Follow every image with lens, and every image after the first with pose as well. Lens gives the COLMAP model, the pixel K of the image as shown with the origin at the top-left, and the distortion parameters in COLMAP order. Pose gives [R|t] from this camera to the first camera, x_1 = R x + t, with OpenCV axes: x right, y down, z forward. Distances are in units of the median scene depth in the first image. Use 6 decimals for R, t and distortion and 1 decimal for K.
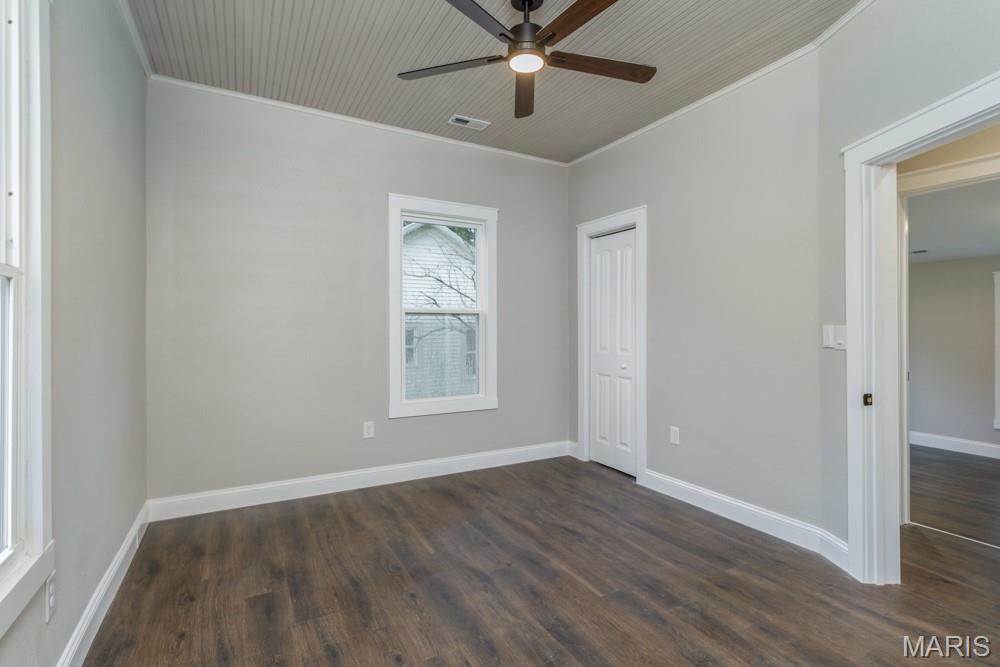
lens RADIAL K [[469.4, 0, 501.9], [0, 469.4, 323.7], [0, 0, 1]] dist [-0.001546, -0.000214]
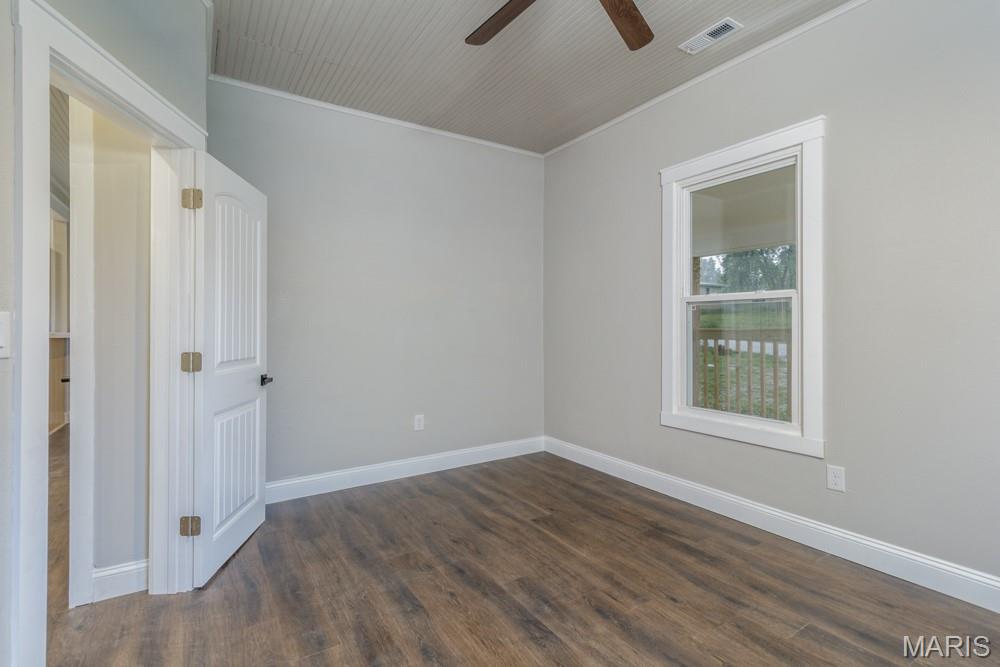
lens RADIAL K [[469.4, 0, 501.9], [0, 469.4, 323.7], [0, 0, 1]] dist [-0.001546, -0.000214]
pose [[-0.997131, 0.001313, -0.075686, 0.278668], [0.001891, 0.999970, -0.007571, 0.027991], [0.075674, -0.007692, -0.997103, 2.002790]]
